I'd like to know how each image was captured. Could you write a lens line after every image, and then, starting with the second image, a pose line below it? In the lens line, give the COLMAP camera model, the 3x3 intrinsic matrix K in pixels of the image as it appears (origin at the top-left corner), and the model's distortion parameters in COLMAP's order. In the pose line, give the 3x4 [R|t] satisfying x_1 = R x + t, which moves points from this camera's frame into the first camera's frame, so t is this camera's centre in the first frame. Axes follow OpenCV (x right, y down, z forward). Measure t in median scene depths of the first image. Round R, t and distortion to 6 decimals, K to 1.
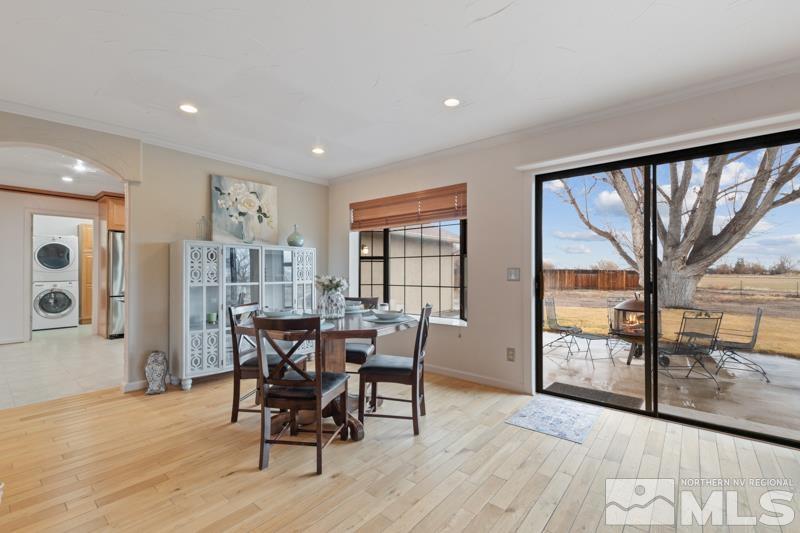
lens RADIAL K [[355.3, 0, 420.0], [0, 355.3, 266.8], [0, 0, 1]] dist [0.010476, 0.000869]
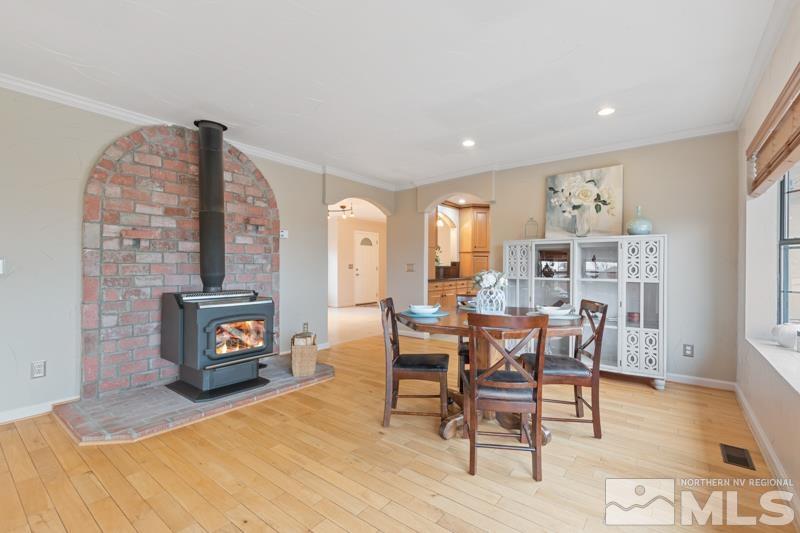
lens RADIAL K [[355.3, 0, 401.1], [0, 355.3, 269.0], [0, 0, 1]] dist [0.010476, 0.000869]
pose [[-0.002654, 0.010575, -0.999941, 0.468204], [0.010785, 0.999886, 0.010546, 0.004727], [0.999938, -0.010756, -0.002768, 0.519060]]
